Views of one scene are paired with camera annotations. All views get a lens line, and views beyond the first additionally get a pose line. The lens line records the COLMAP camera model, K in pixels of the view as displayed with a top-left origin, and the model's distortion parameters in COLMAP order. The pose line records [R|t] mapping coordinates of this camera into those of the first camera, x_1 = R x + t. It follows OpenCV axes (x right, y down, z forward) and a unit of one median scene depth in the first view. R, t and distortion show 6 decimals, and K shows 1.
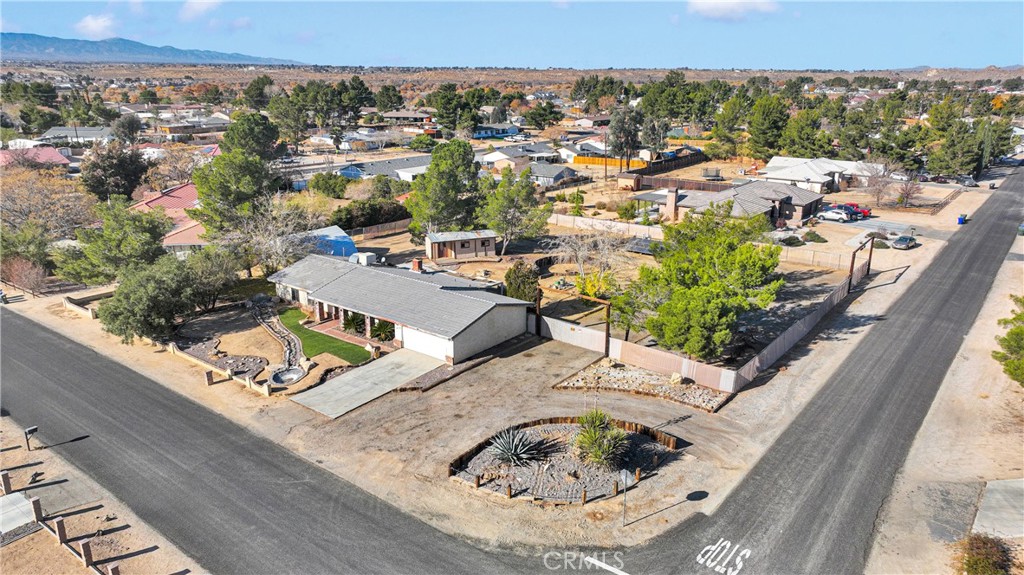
lens RADIAL K [[725.3, 0, 508.5], [0, 725.3, 290.9], [0, 0, 1]] dist [0.001927, 0.017274]
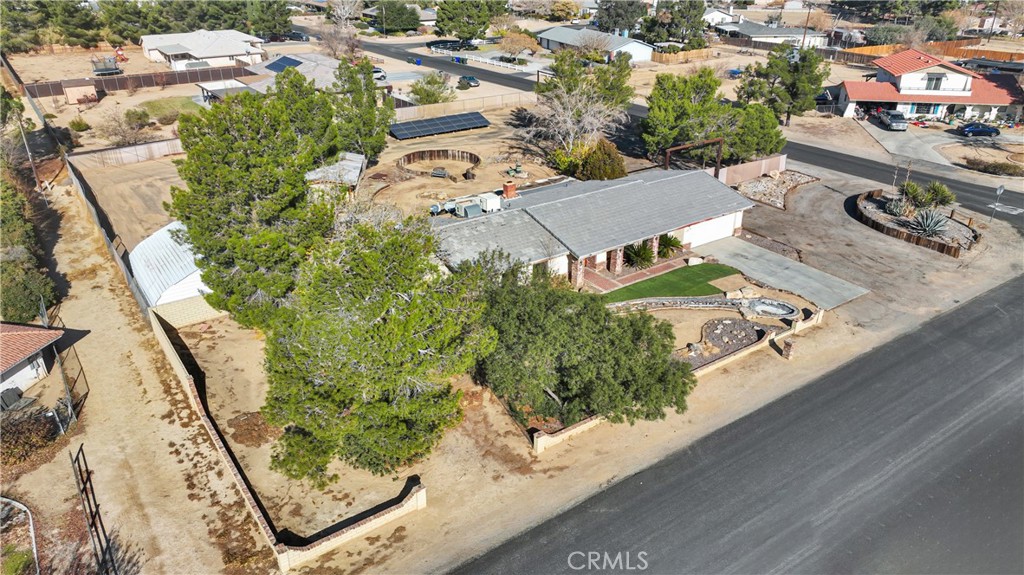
lens RADIAL K [[725.3, 0, 508.5], [0, 725.3, 290.9], [0, 0, 1]] dist [0.001927, 0.017274]
pose [[0.288589, -0.421582, 0.859643, -1.151871], [0.278308, 0.896012, 0.345987, -0.285578], [-0.916112, 0.139397, 0.375908, 1.001580]]
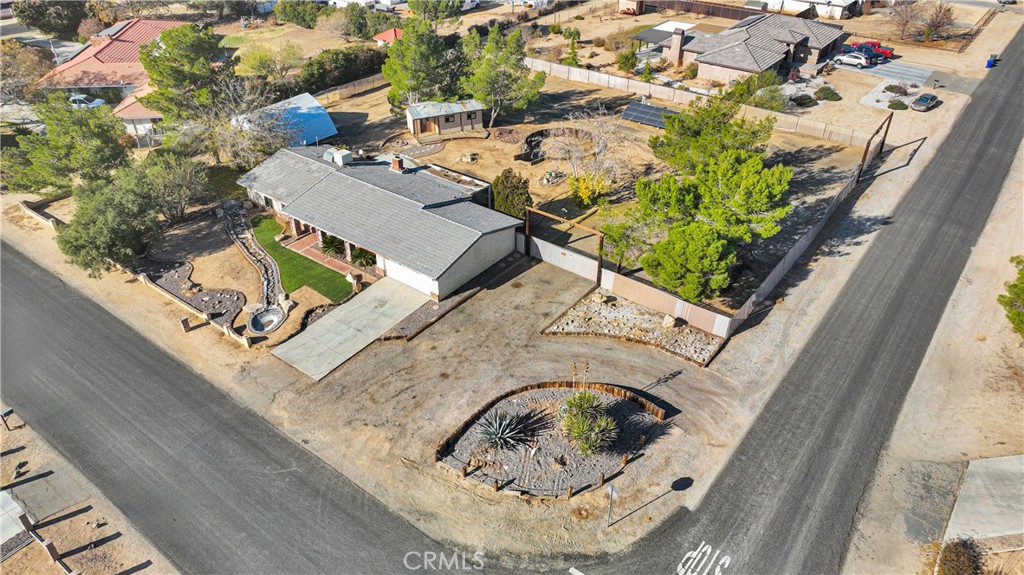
lens RADIAL K [[725.3, 0, 508.5], [0, 725.3, 290.9], [0, 0, 1]] dist [0.001927, 0.017274]
pose [[0.999935, -0.007938, 0.008130, 0.009466], [0.005179, 0.955260, 0.295721, -0.211690], [-0.010113, -0.295660, 0.955240, 0.090532]]
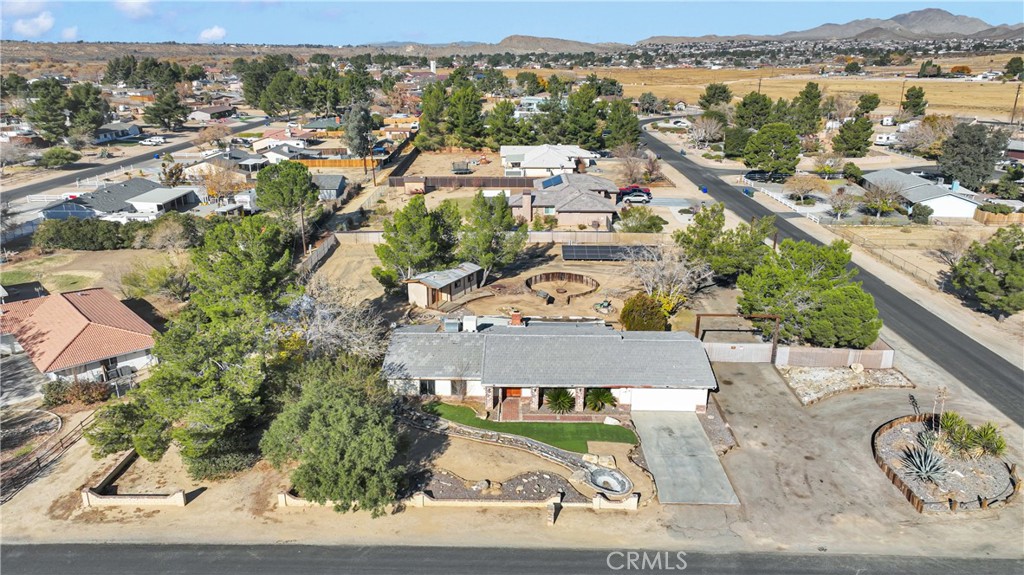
lens RADIAL K [[725.3, 0, 508.5], [0, 725.3, 290.9], [0, 0, 1]] dist [0.001927, 0.017274]
pose [[0.795757, -0.191823, 0.574434, -0.883584], [0.173311, 0.980973, 0.087495, -0.205318], [-0.580288, 0.029930, 0.813862, 0.382545]]
